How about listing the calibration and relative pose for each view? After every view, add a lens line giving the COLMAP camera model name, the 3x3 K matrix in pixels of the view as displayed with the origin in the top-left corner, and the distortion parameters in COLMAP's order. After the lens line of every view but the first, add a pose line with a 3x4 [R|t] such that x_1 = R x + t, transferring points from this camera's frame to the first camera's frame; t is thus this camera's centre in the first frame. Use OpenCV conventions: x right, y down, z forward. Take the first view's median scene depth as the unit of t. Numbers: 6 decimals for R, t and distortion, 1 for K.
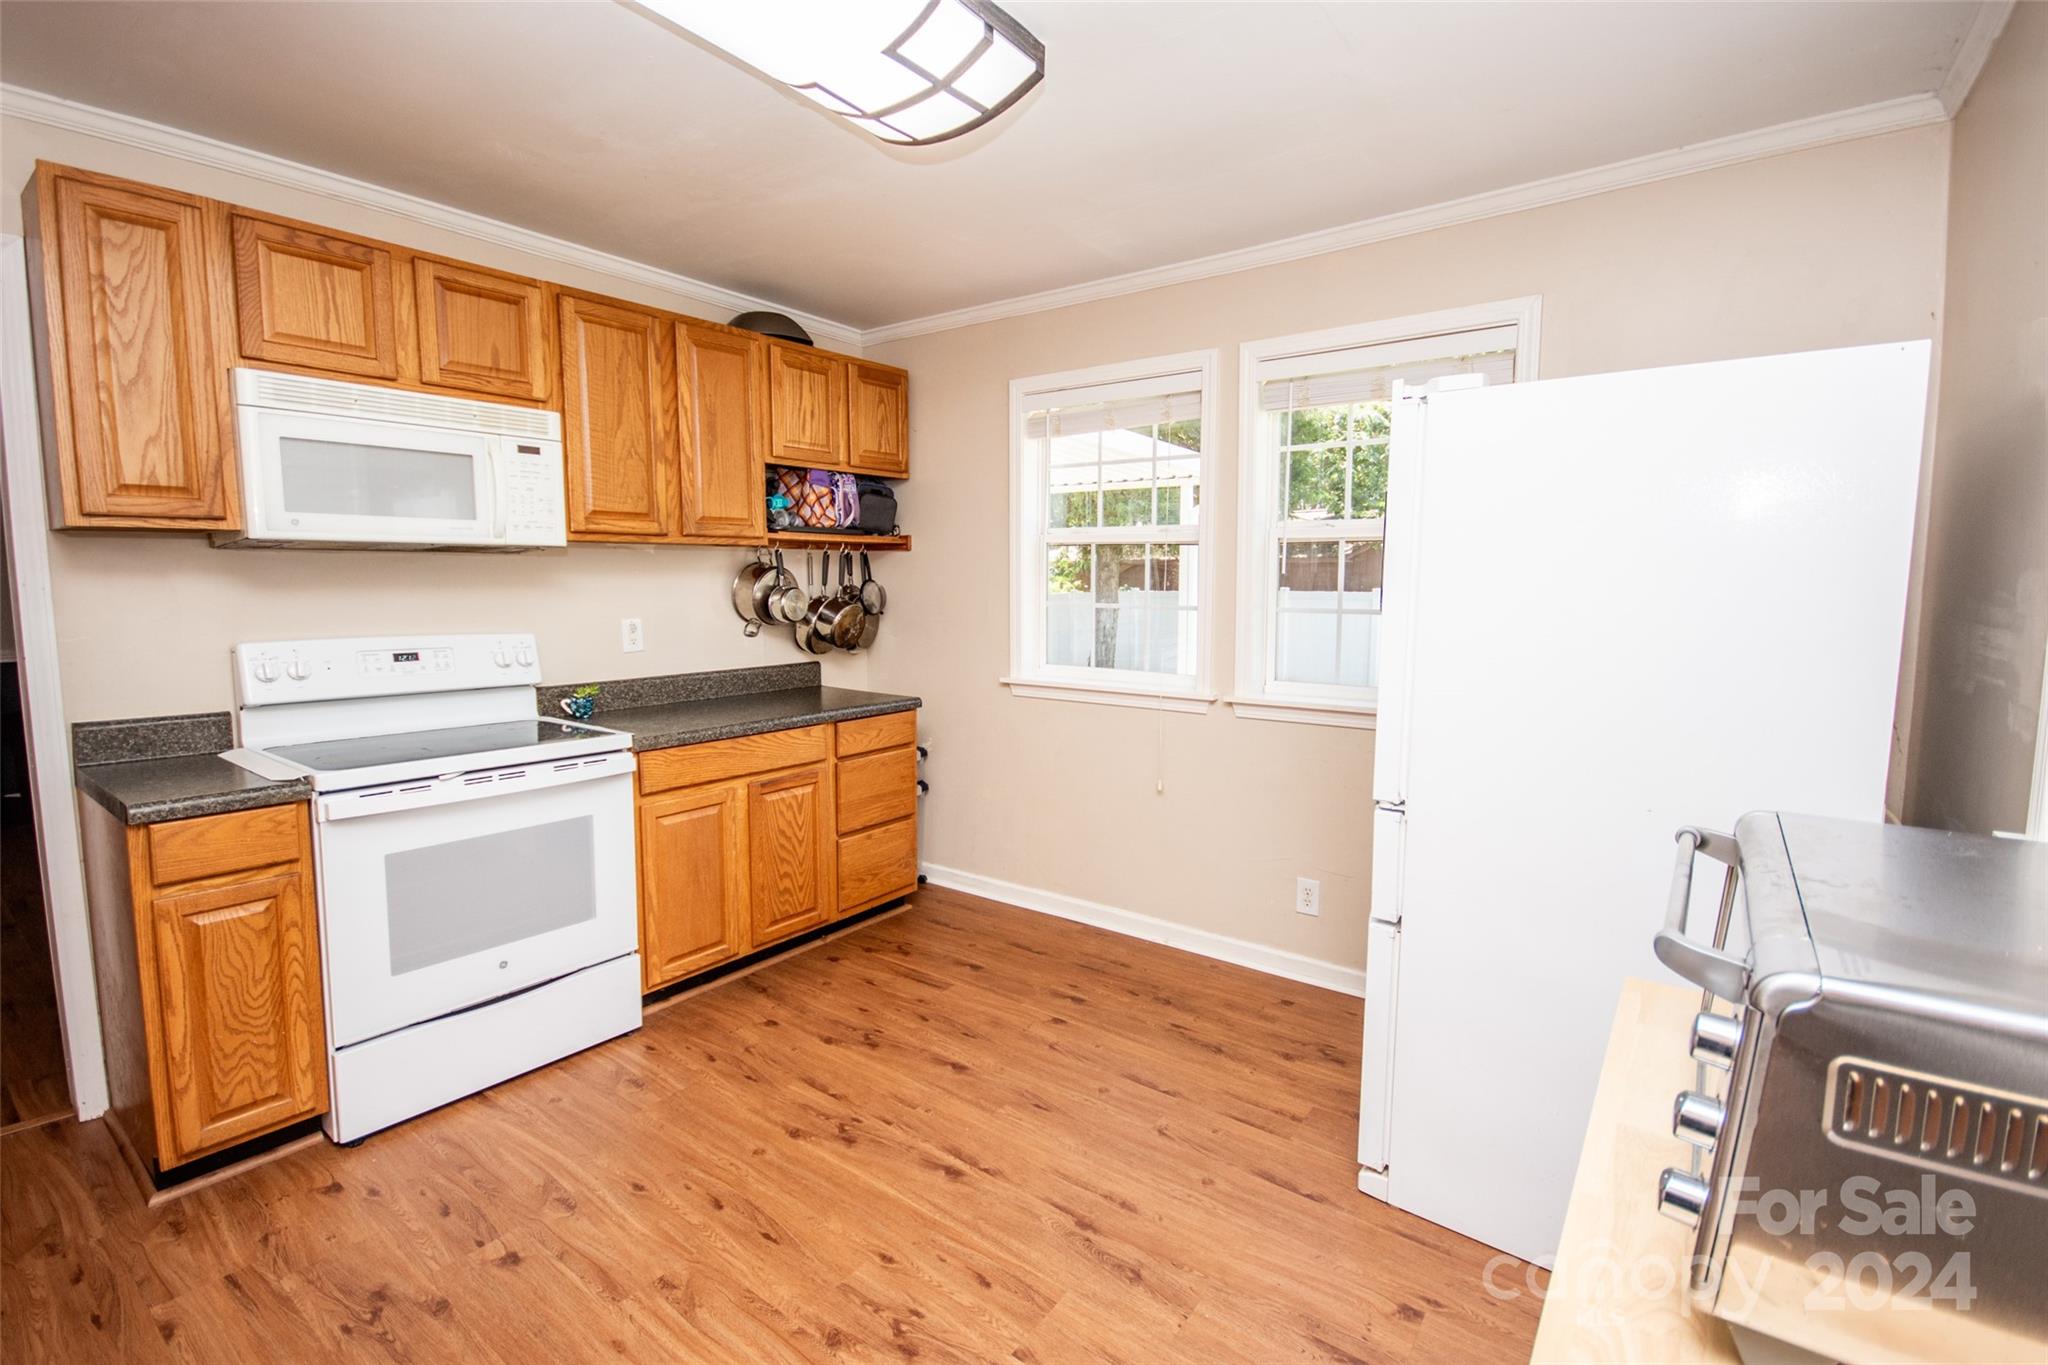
lens RADIAL K [[911.2, 0, 1025.3], [0, 911.2, 661.1], [0, 0, 1]] dist [-0.000208, -0.000025]
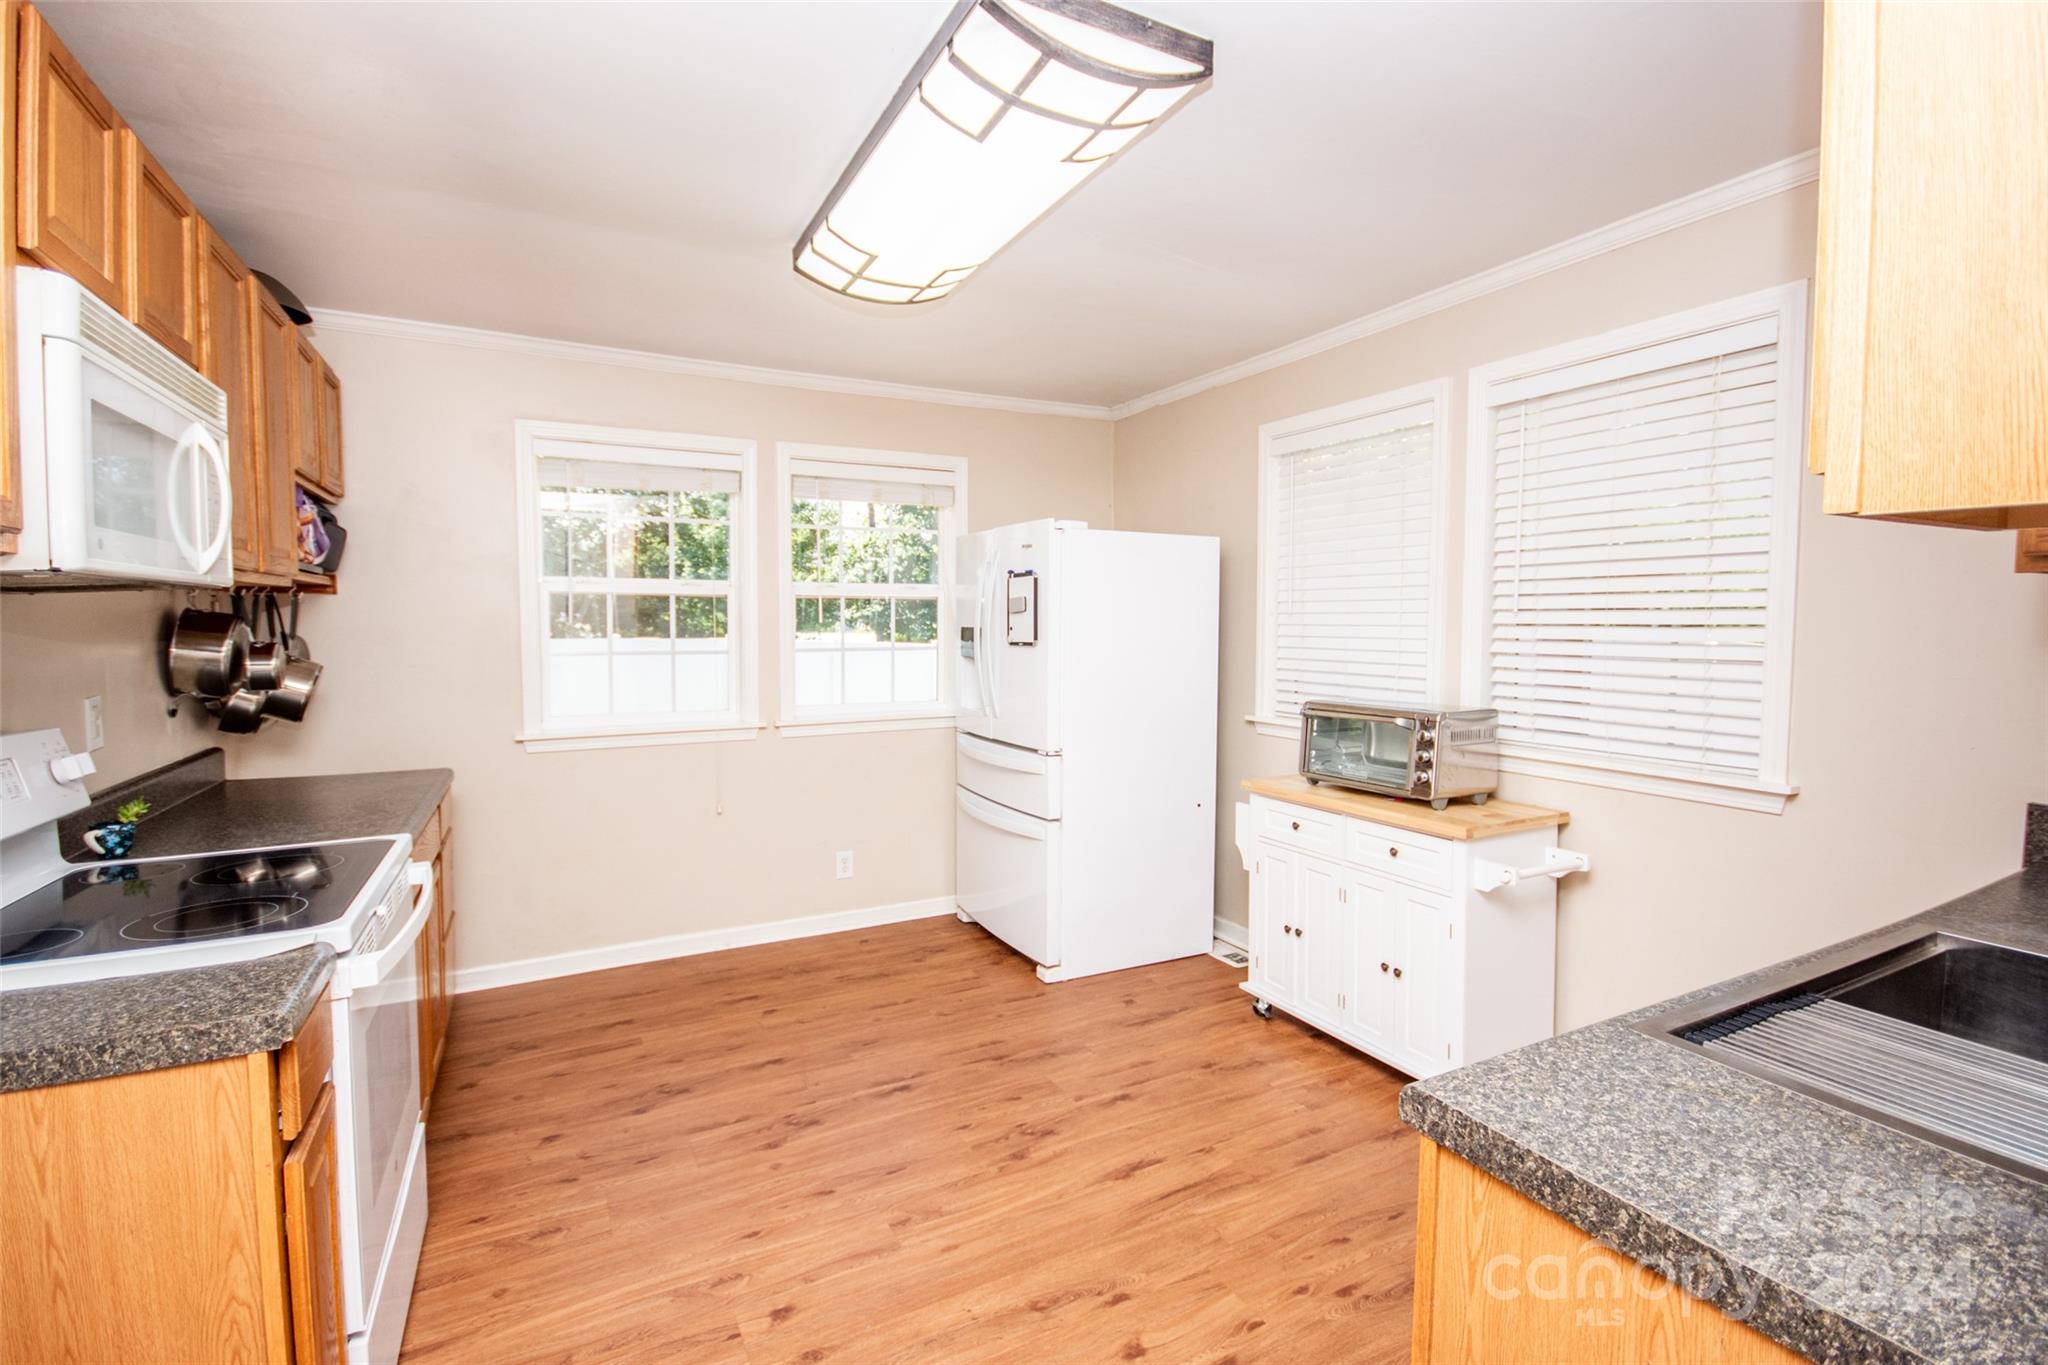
lens RADIAL K [[931.3, 0, 1025.9], [0, 931.3, 668.7], [0, 0, 1]] dist [-0.002527, -0.000321]
pose [[0.426746, -0.047712, 0.903112, -0.960267], [0.085460, 0.996266, 0.012251, -0.023366], [-0.900325, 0.071952, 0.429230, 0.198220]]
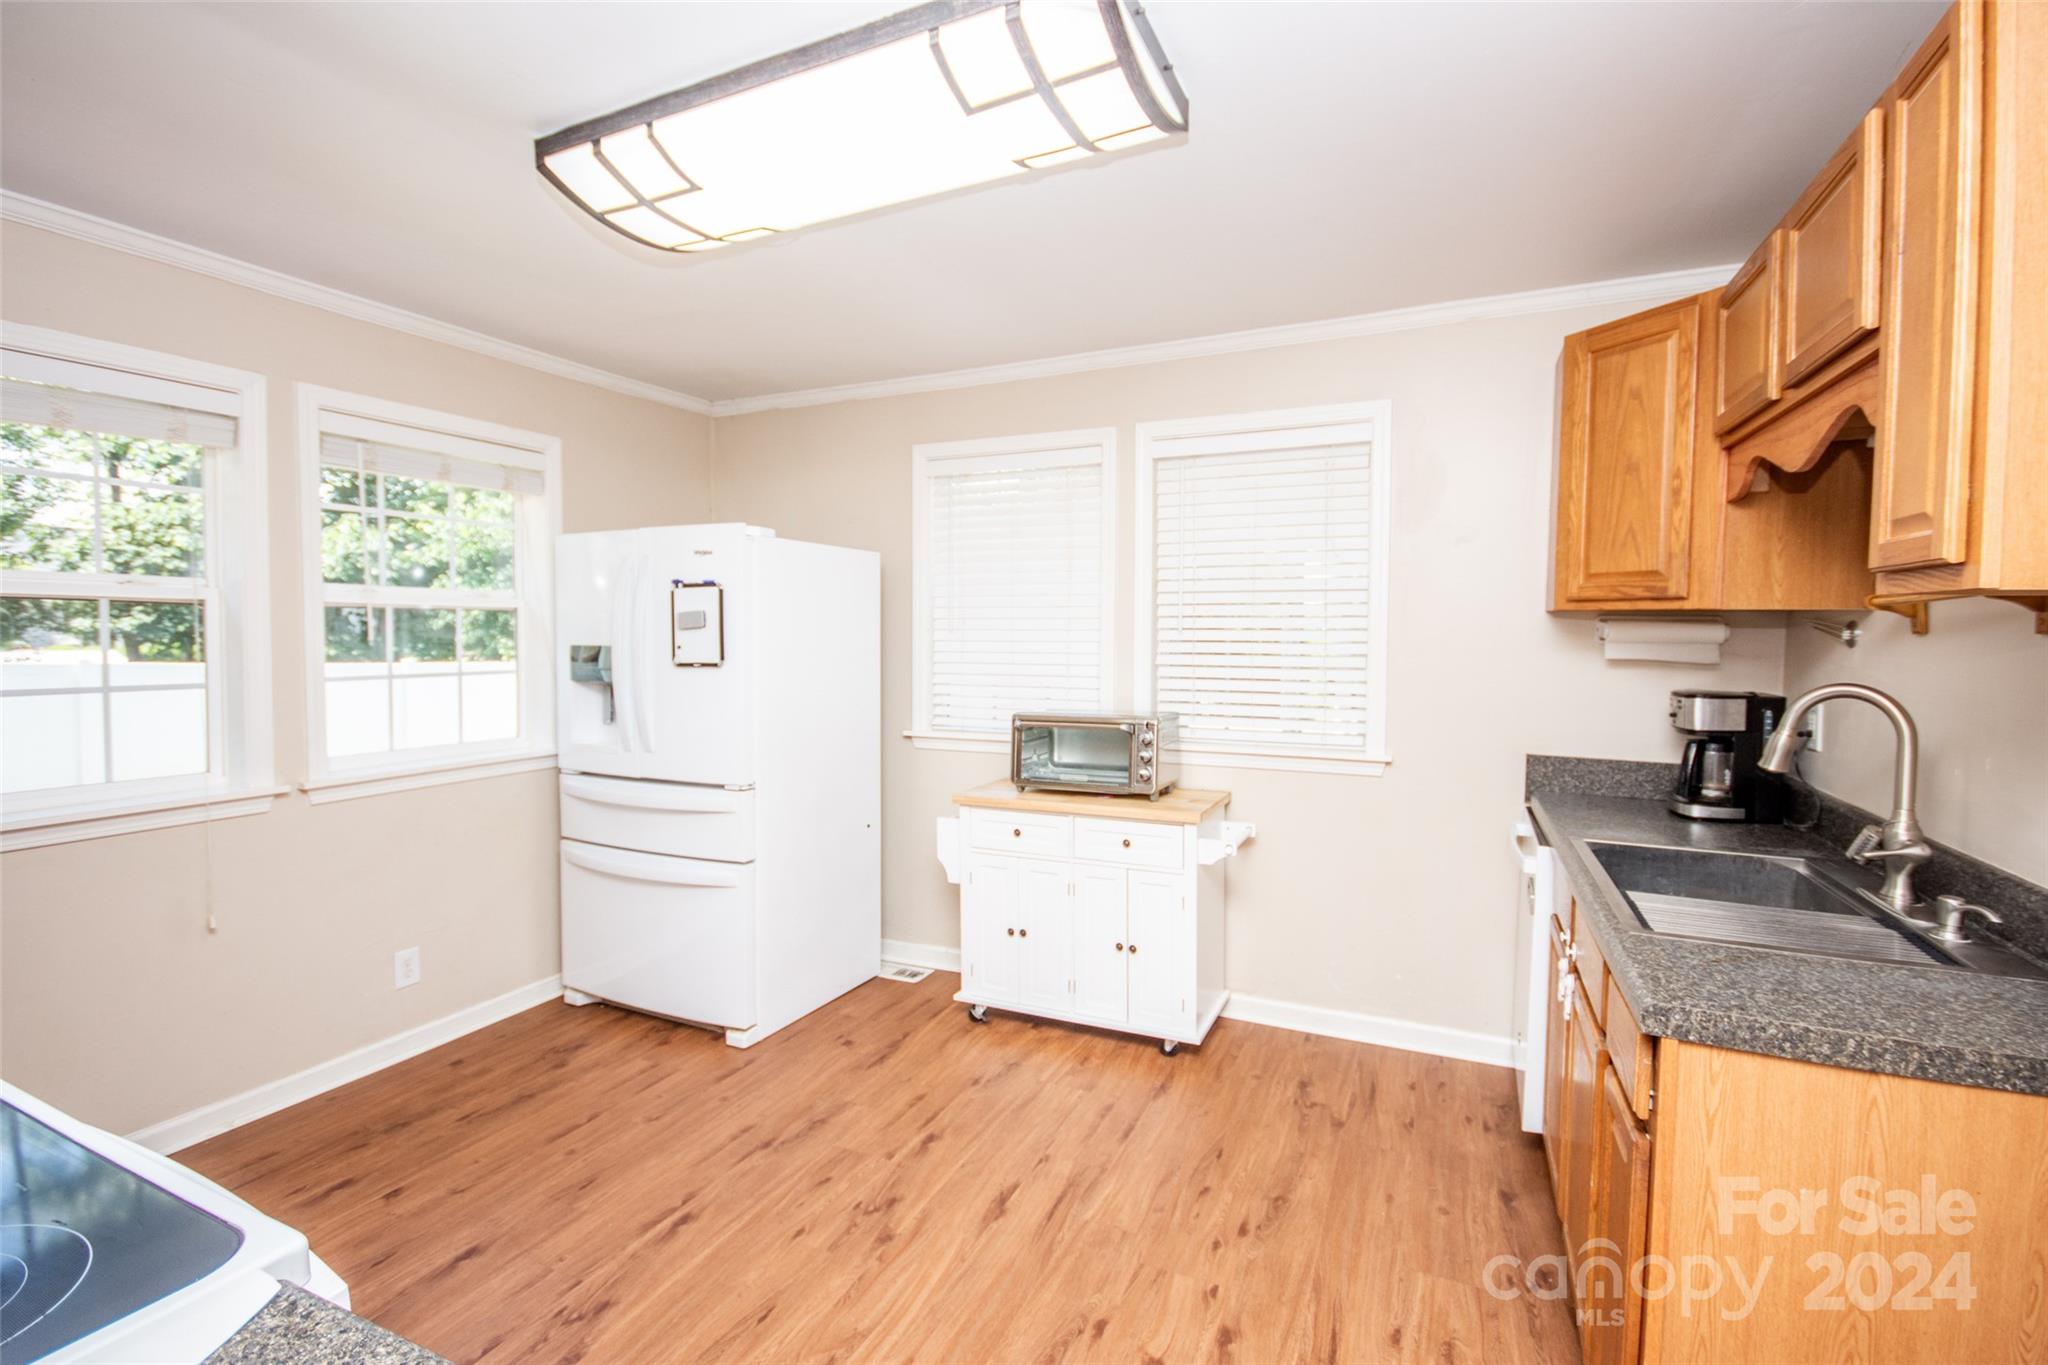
lens RADIAL K [[919.8, 0, 1032.8], [0, 919.8, 669.8], [0, 0, 1]] dist [0.000885, -0.005768]
pose [[-0.214659, -0.040784, 0.975837, -0.957790], [0.090493, 0.993999, 0.061450, -0.072647], [-0.972488, 0.101497, -0.209680, 0.637954]]
